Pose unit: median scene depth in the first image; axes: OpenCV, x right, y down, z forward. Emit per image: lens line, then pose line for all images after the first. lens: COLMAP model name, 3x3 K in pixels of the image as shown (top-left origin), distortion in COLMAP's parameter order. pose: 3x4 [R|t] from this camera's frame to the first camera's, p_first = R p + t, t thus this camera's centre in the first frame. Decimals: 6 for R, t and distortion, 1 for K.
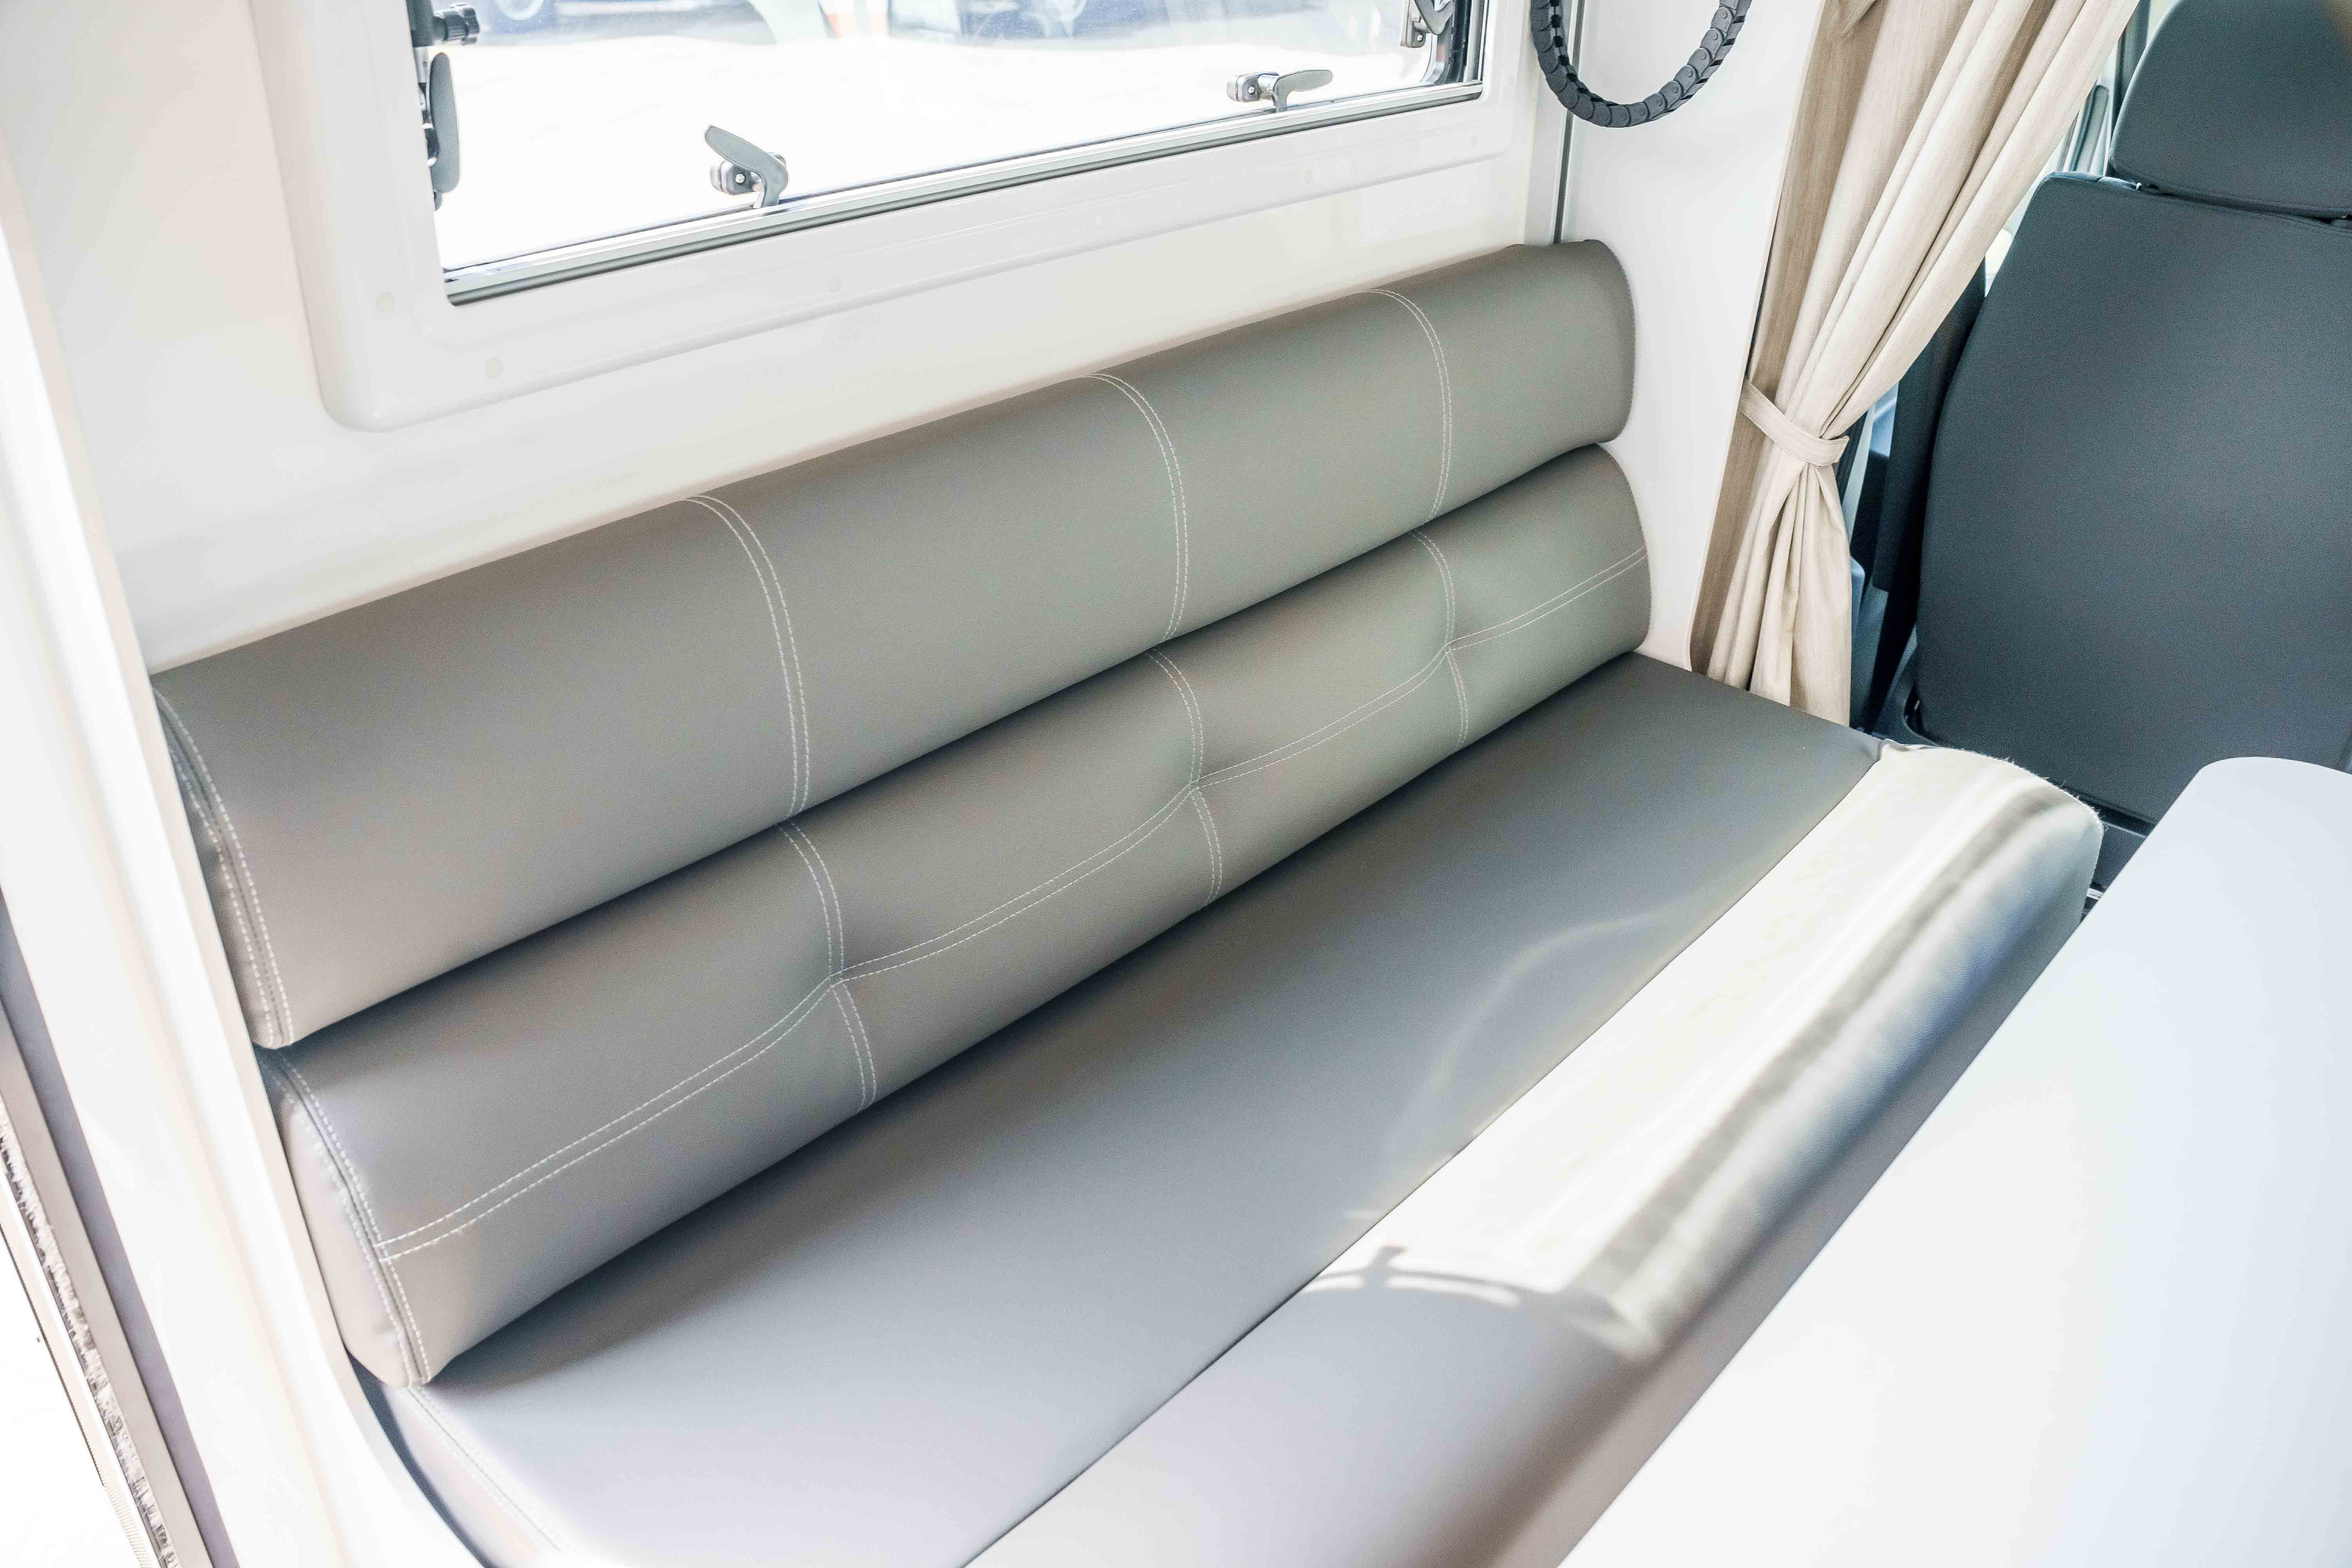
lens RADIAL K [[1874.2, 0, 1168.5], [0, 1874.2, 768.9], [0, 0, 1]] dist [-0.116350, 0.003793]
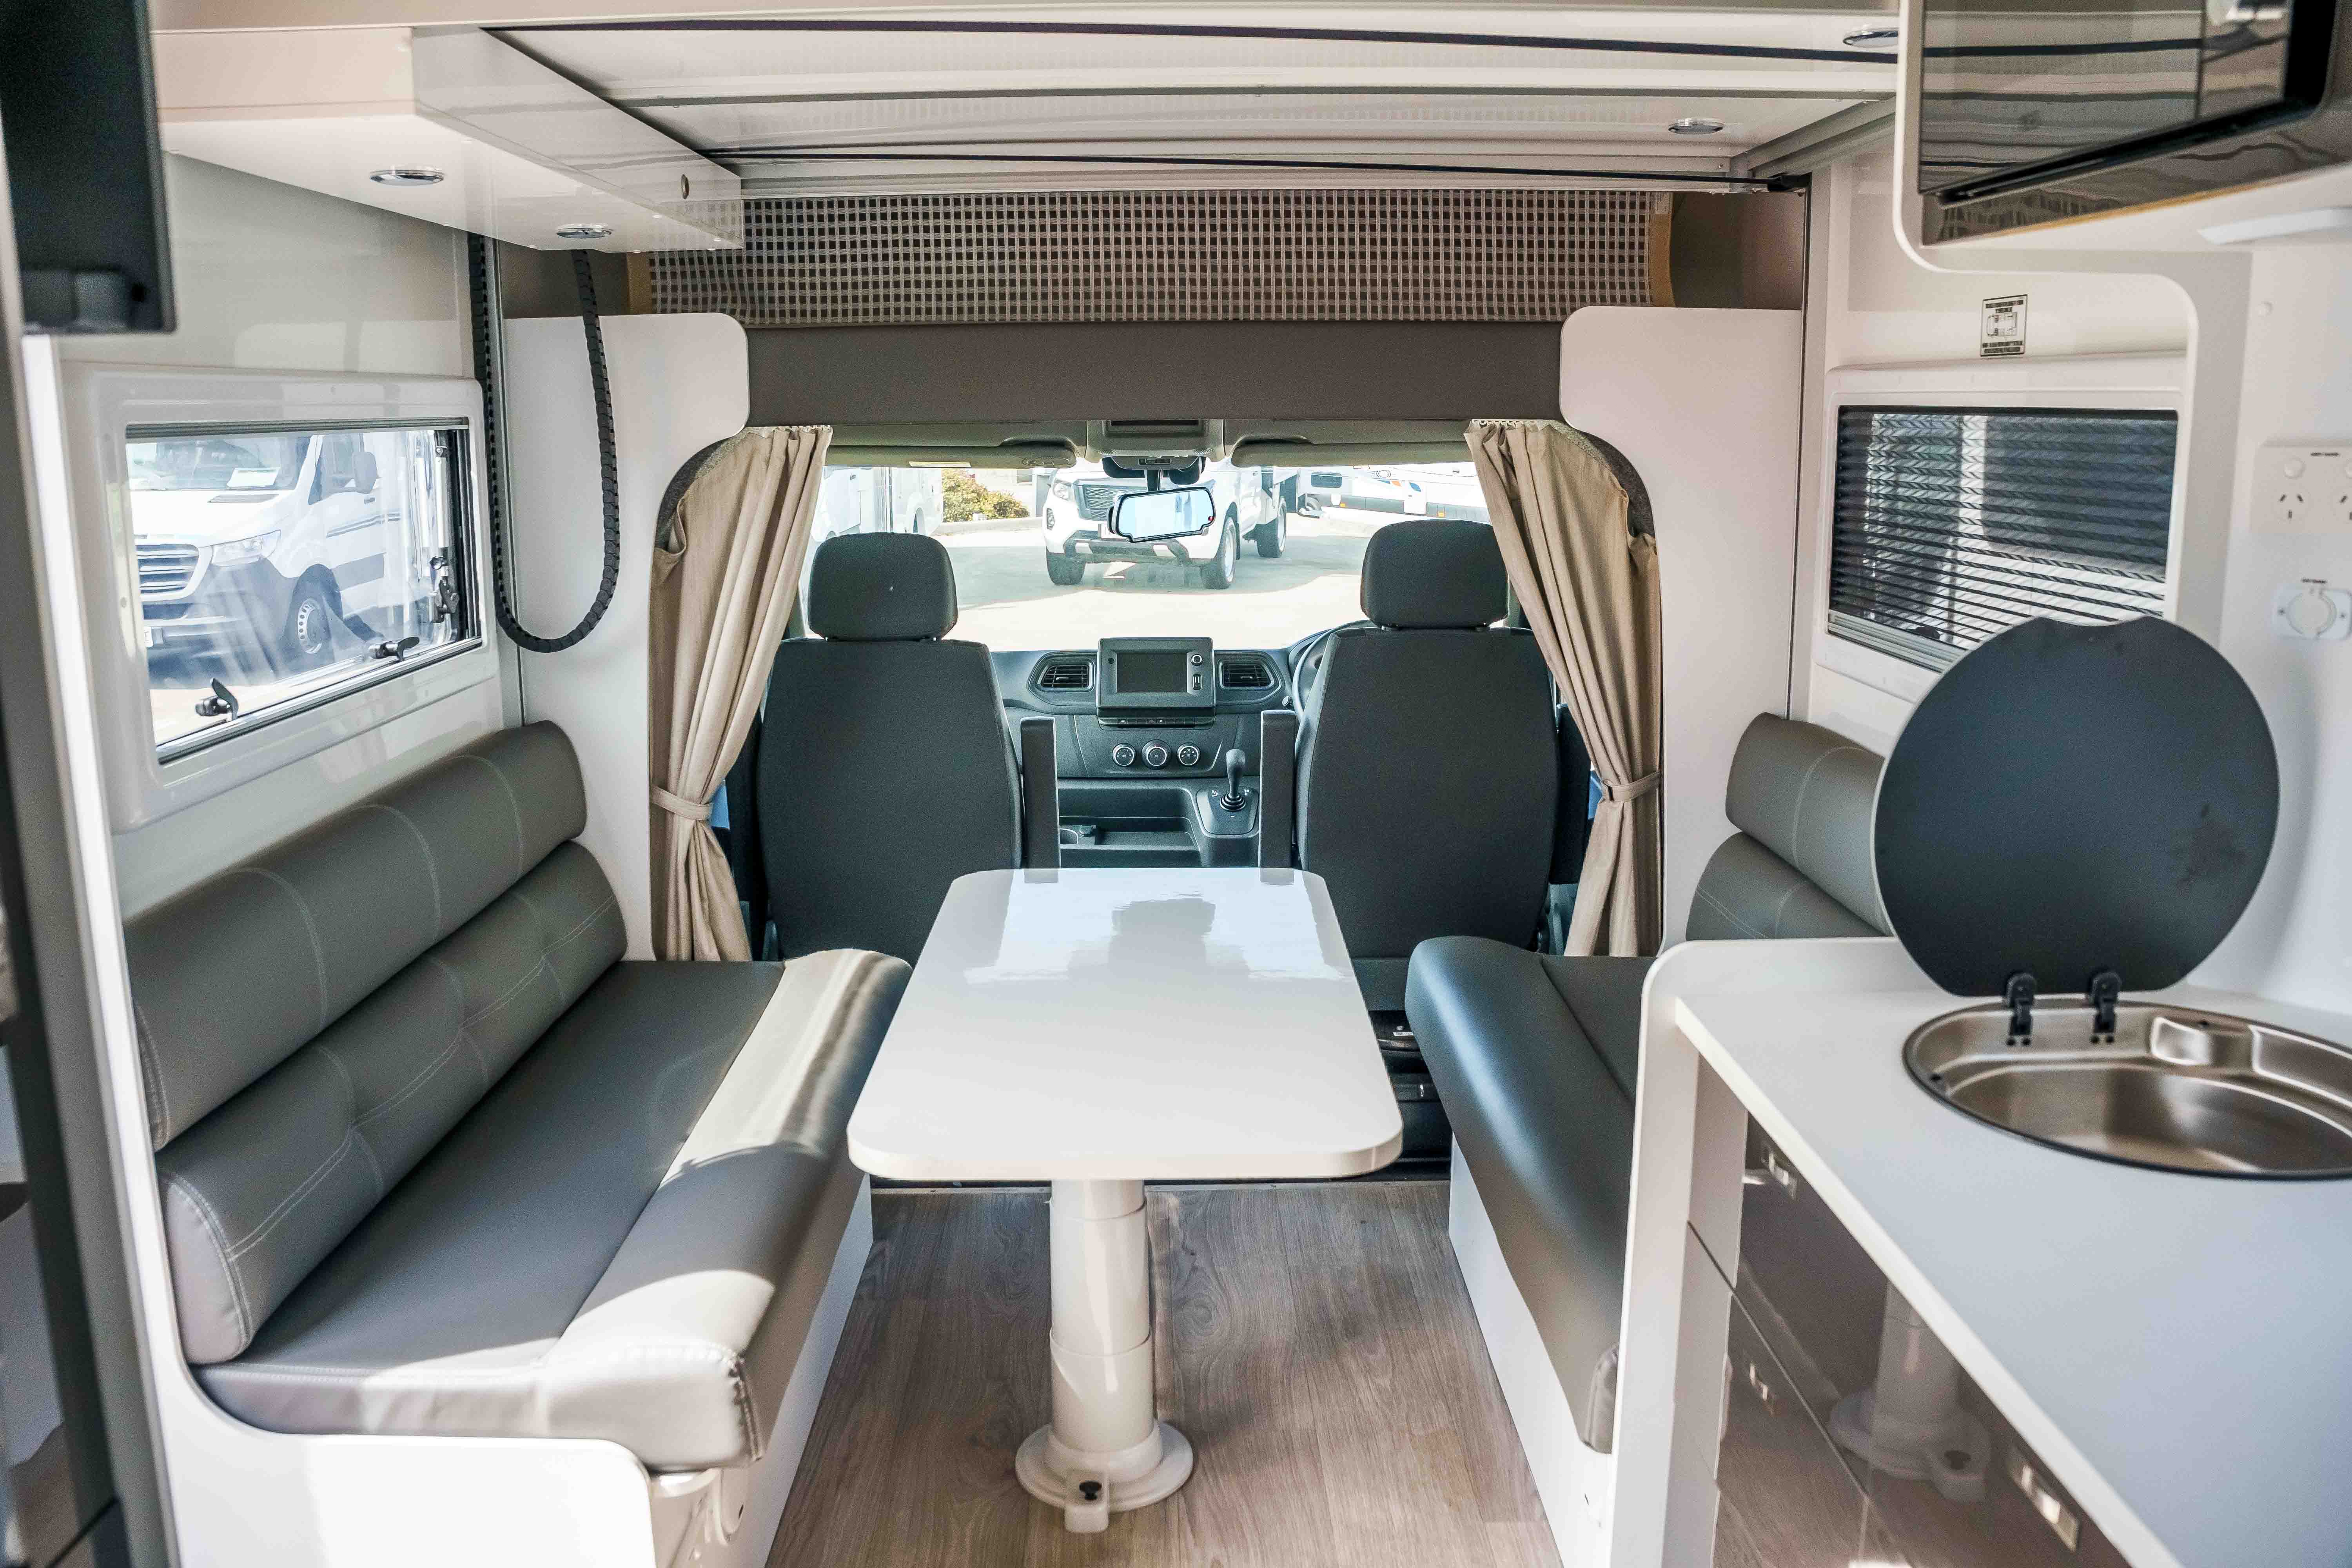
lens RADIAL K [[1874.2, 0, 1166.6], [0, 1874.2, 784.9], [0, 0, 1]] dist [-0.116350, 0.003793]
pose [[0.744506, -0.152075, 0.650065, -0.486787], [0.335035, 0.927329, -0.166770, 0.259048], [-0.577463, 0.341956, 0.741352, -0.609551]]
